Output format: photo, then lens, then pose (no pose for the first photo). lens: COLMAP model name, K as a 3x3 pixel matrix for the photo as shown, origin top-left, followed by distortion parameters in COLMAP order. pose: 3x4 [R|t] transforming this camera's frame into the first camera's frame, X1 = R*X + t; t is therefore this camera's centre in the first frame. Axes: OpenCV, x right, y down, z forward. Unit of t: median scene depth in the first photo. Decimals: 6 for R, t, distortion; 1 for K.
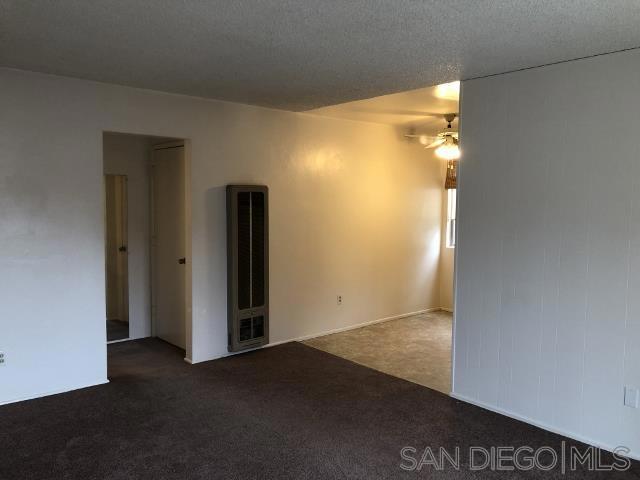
lens RADIAL K [[523.4, 0, 320.0], [0, 523.4, 240.0], [0, 0, 1]] dist [0.012919, -0.017117]
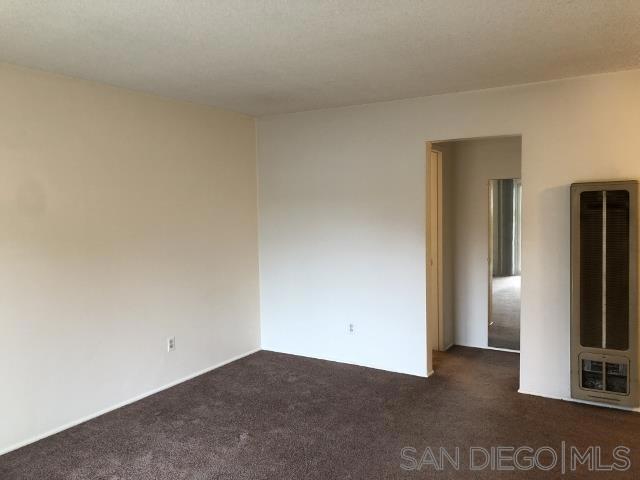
lens RADIAL K [[523.4, 0, 320.0], [0, 523.4, 240.0], [0, 0, 1]] dist [0.012919, -0.017117]
pose [[0.266606, 0.049320, -0.962543, 0.472732], [-0.049875, 0.998058, 0.037325, -0.030186], [0.962514, 0.038056, 0.268548, 0.423902]]
